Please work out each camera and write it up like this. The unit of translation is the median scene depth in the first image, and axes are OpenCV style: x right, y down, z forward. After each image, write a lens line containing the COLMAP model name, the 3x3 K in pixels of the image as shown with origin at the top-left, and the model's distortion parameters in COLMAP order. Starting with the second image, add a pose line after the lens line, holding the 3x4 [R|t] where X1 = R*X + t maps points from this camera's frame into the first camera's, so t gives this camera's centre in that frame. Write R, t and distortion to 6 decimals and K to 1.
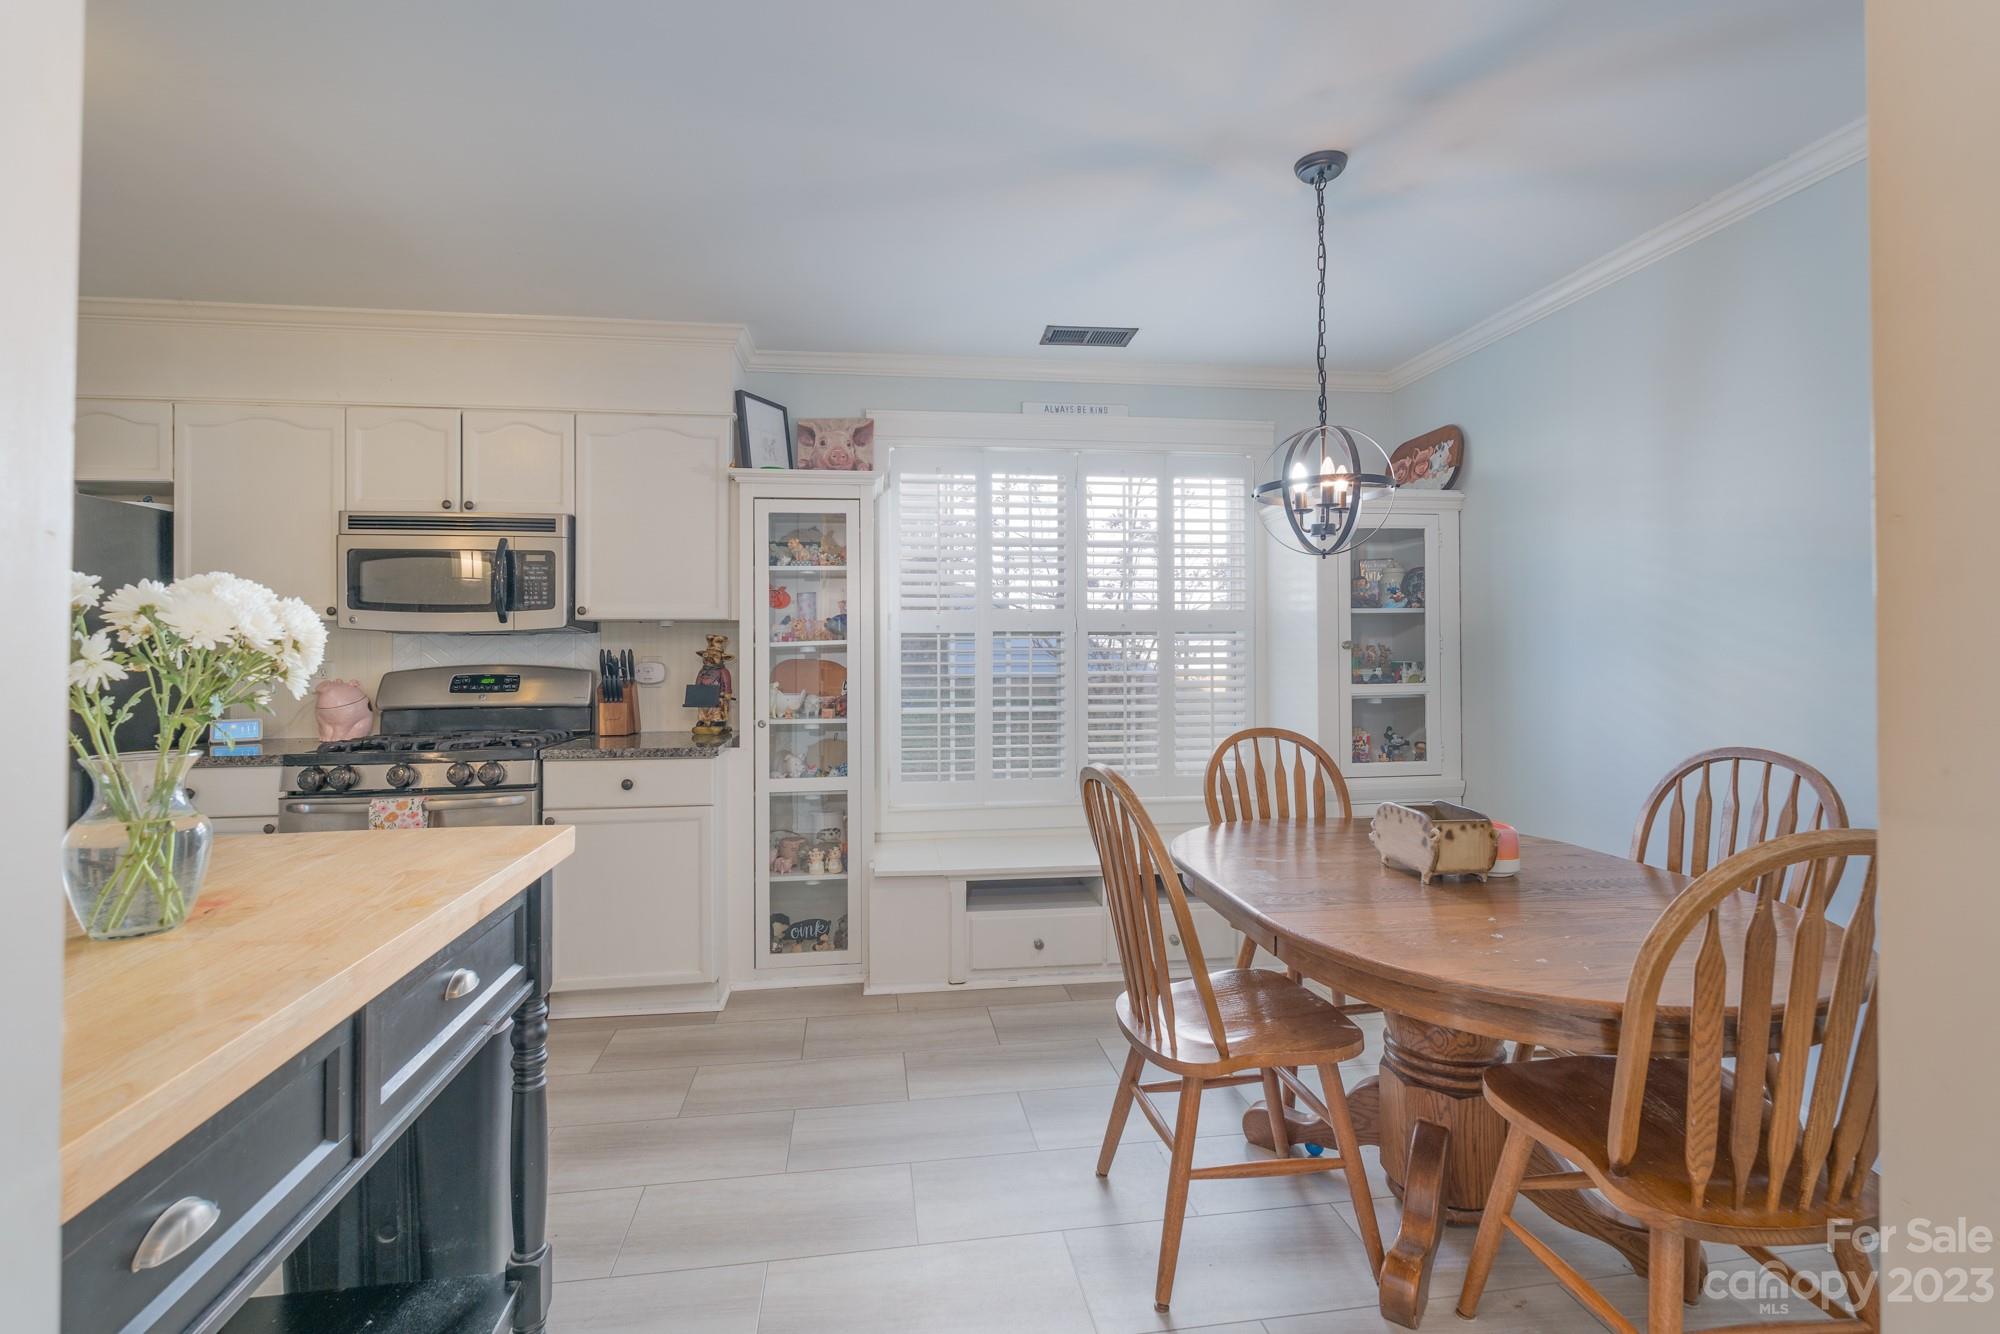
lens RADIAL K [[904.6, 0, 1005.3], [0, 904.6, 654.8], [0, 0, 1]] dist [-0.001487, 0.000615]
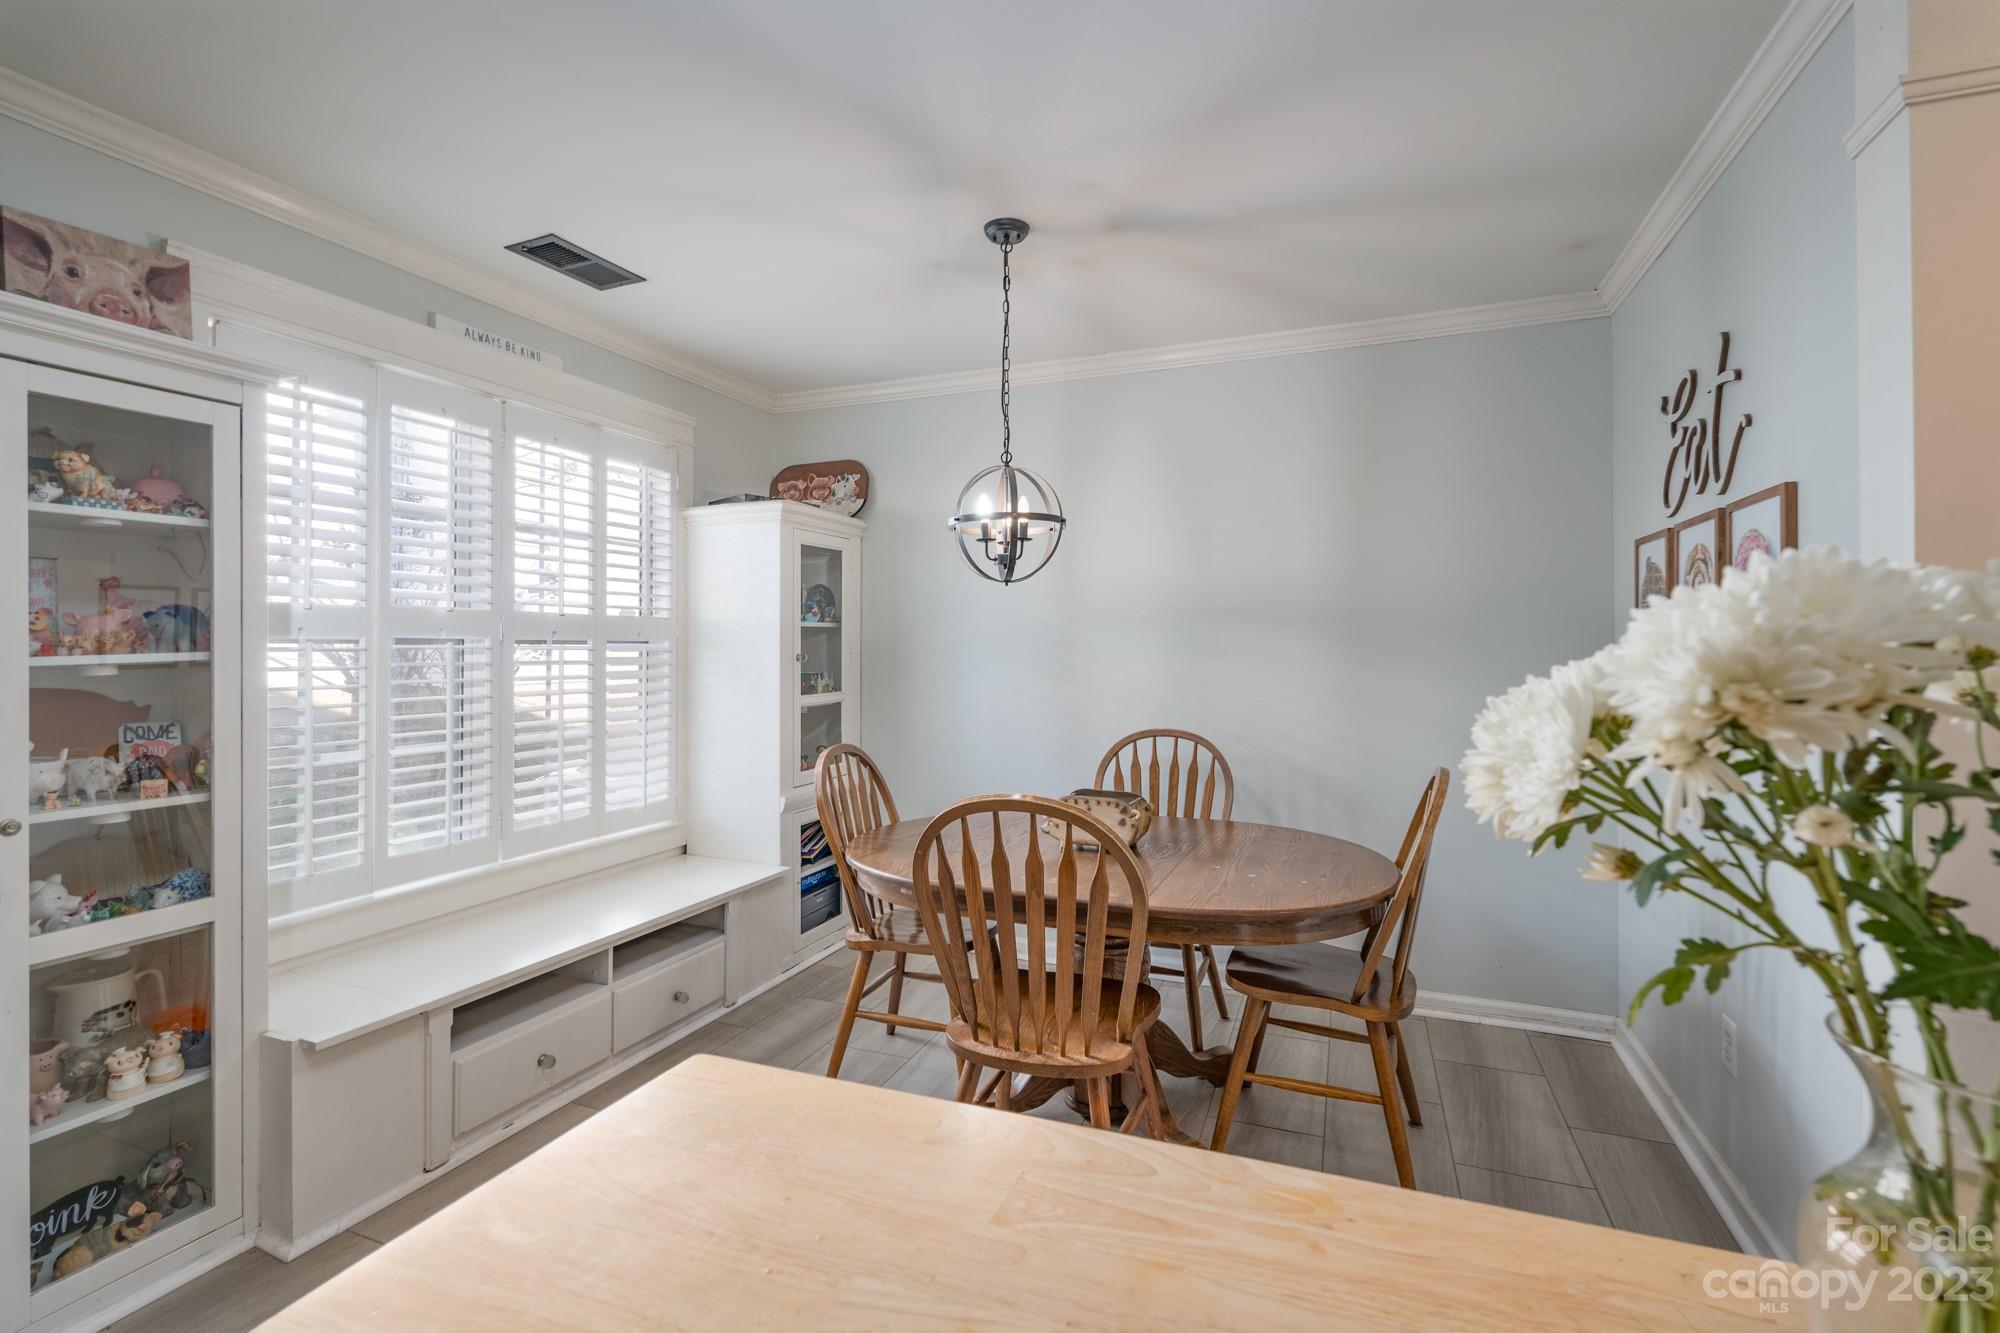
lens RADIAL K [[904.6, 0, 1001.9], [0, 904.6, 659.3], [0, 0, 1]] dist [-0.001487, 0.000615]
pose [[0.509757, -0.004372, 0.860308, -0.381144], [0.000712, 0.999989, 0.004660, -0.013380], [-0.860318, -0.001763, 0.509754, 0.275914]]
